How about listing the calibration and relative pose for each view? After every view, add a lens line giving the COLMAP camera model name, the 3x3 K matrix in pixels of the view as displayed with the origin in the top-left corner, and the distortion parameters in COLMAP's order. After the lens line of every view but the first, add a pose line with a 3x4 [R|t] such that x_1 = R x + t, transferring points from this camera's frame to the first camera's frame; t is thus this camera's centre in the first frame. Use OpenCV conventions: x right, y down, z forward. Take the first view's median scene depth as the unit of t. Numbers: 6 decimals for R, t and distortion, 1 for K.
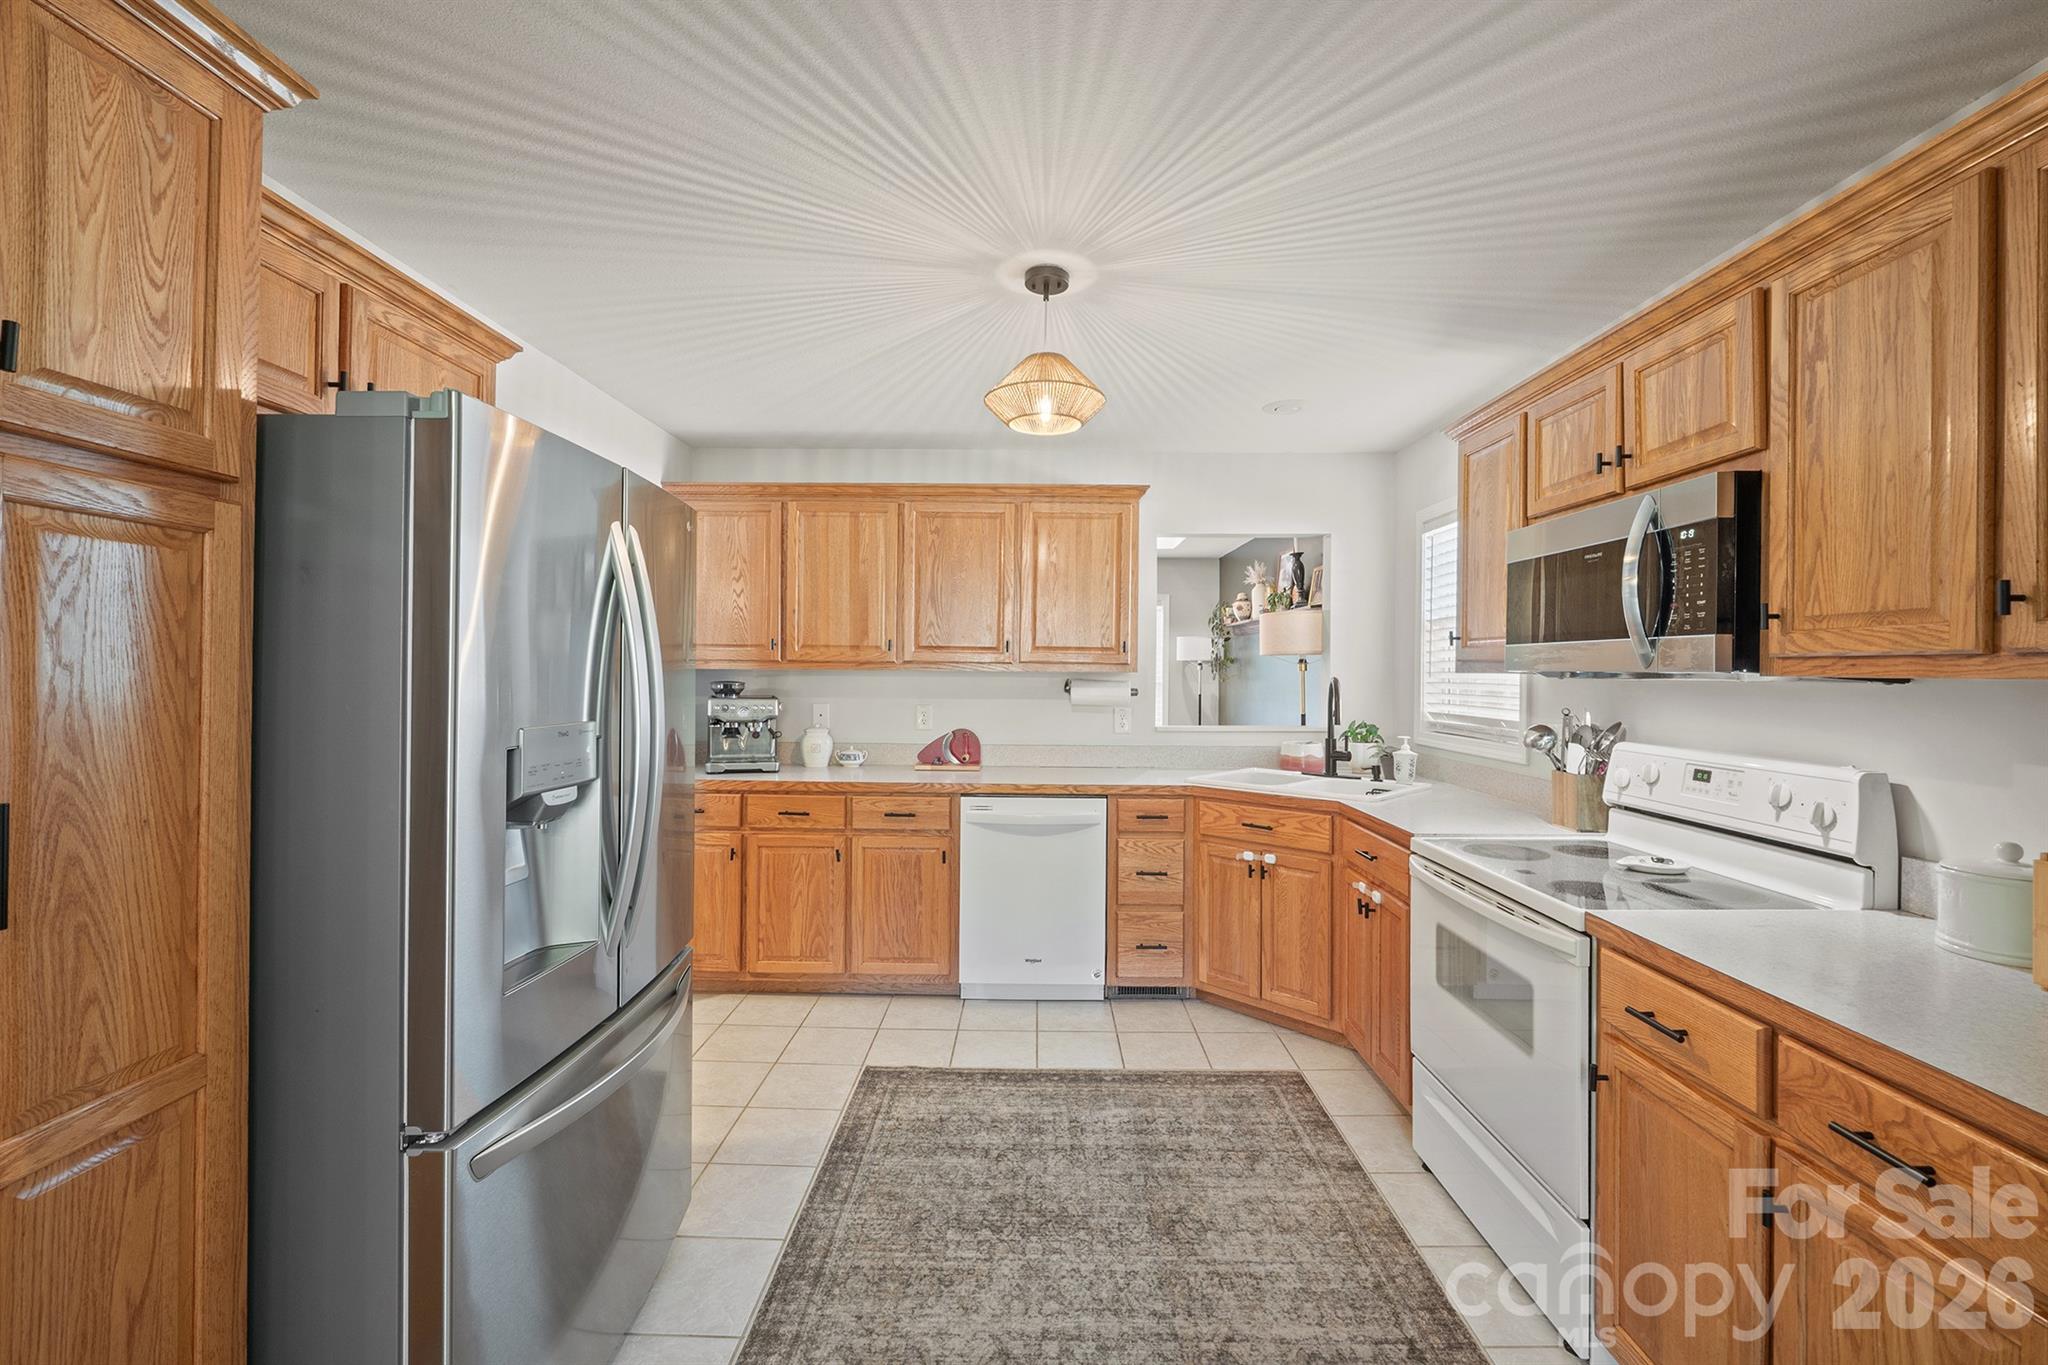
lens RADIAL K [[860.8, 0, 1023.6], [0, 860.8, 669.6], [0, 0, 1]] dist [-0.002297, -0.000379]
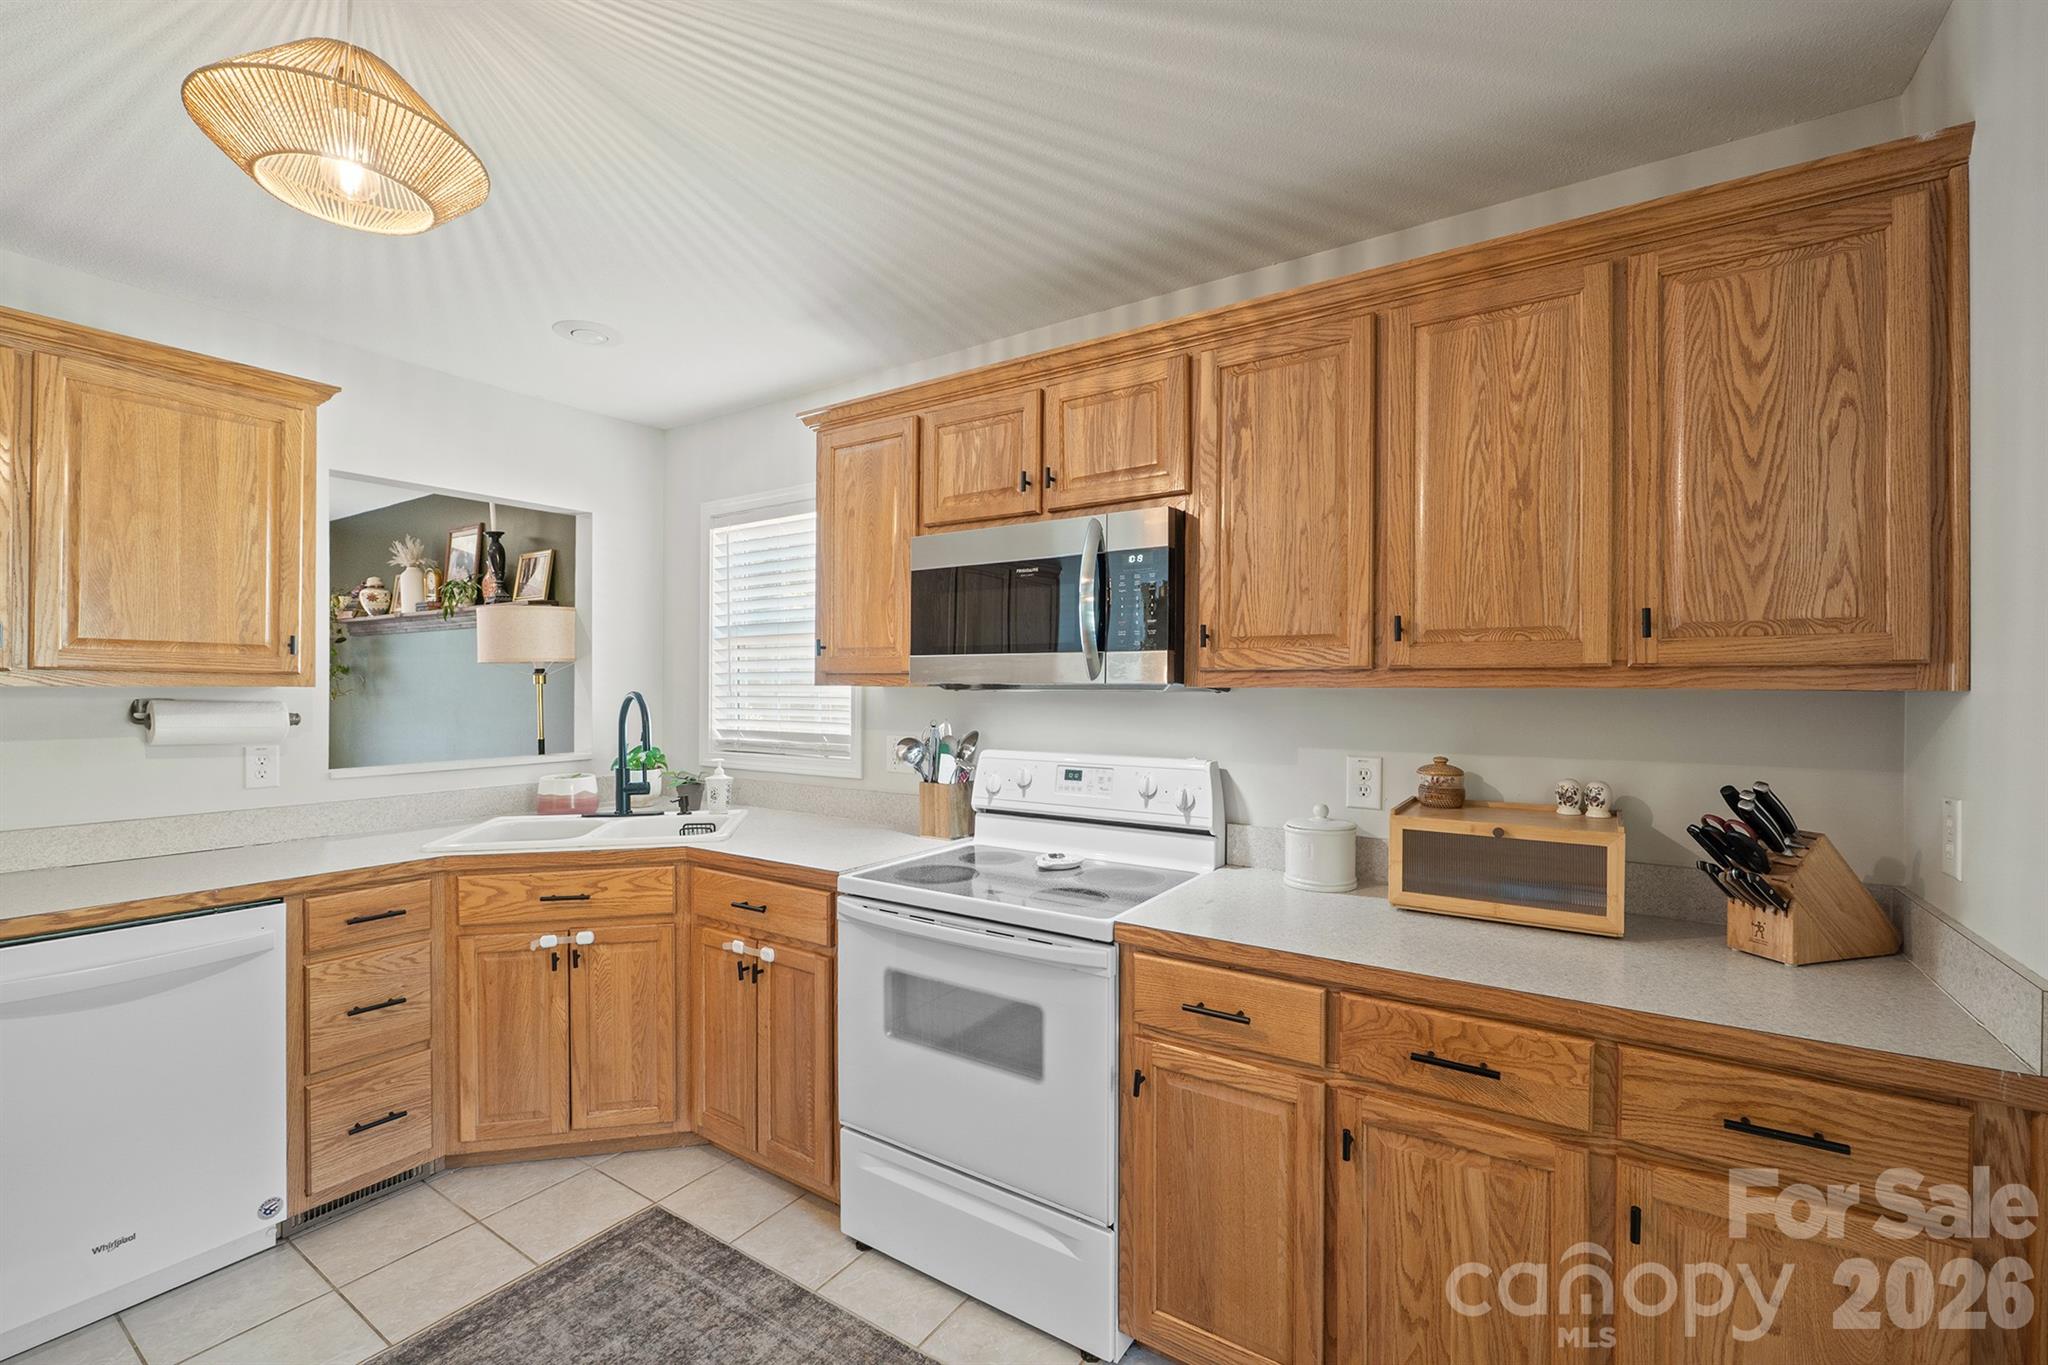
lens RADIAL K [[874.3, 0, 1028.9], [0, 874.3, 691.5], [0, 0, 1]] dist [-0.002620, -0.000564]
pose [[0.545319, -0.009879, 0.838171, -0.177960], [0.001251, 0.999939, 0.010972, 0.000435], [-0.838228, -0.004935, 0.545298, 0.362978]]
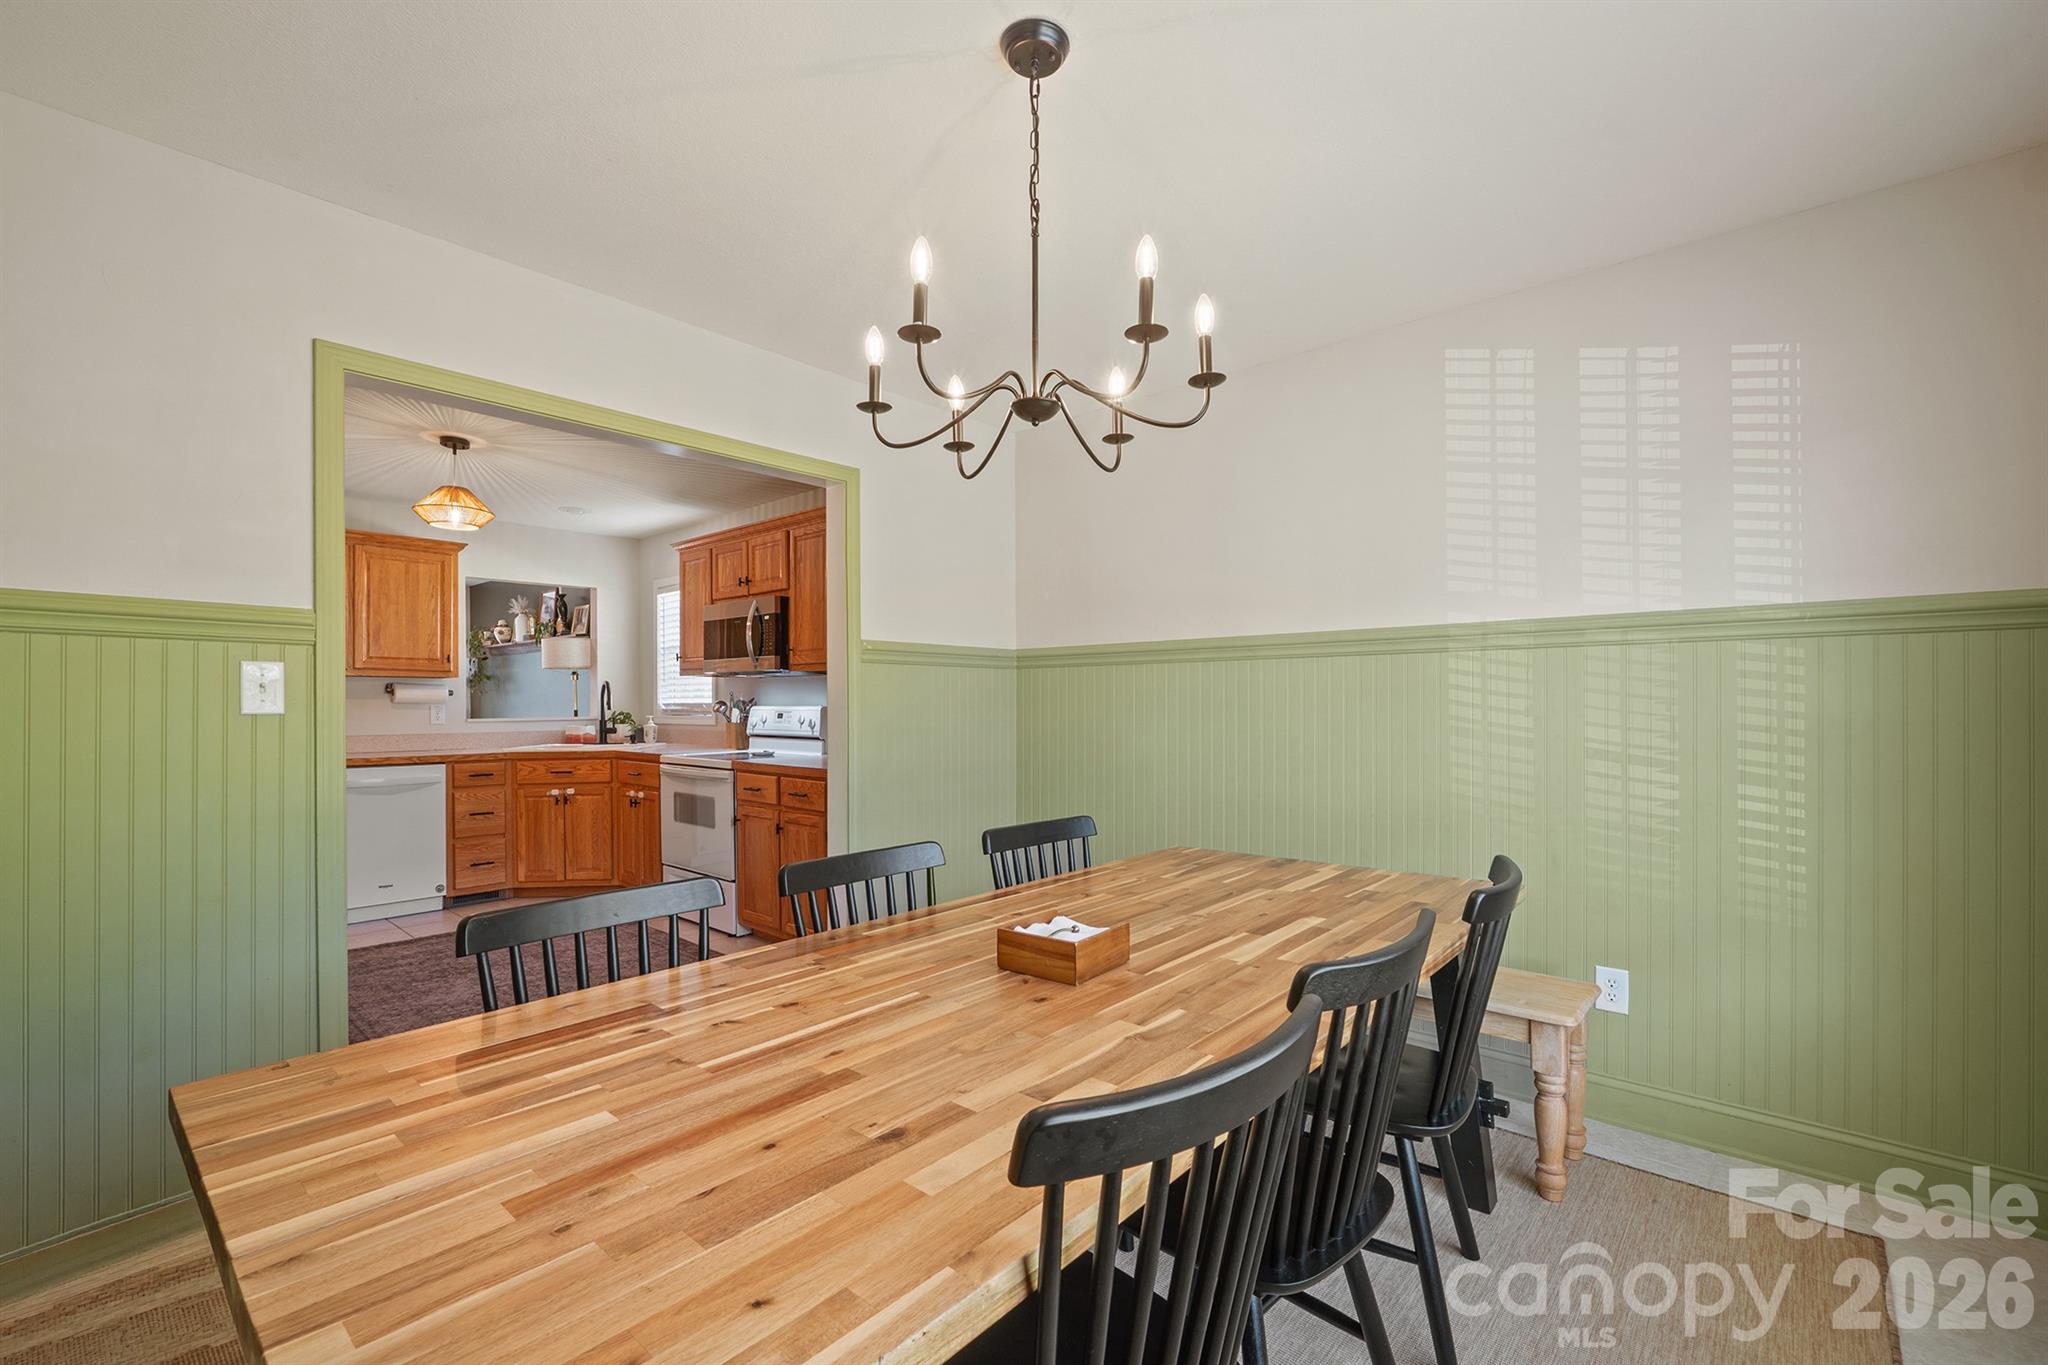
lens RADIAL K [[880.6, 0, 1023.7], [0, 880.6, 709.3], [0, 0, 1]] dist [0.000705, 0.000108]
pose [[0.659788, -0.014969, 0.751303, -0.526077], [0.007425, 0.999883, 0.013401, 0.066515], [-0.751415, -0.003263, 0.659822, -0.978690]]
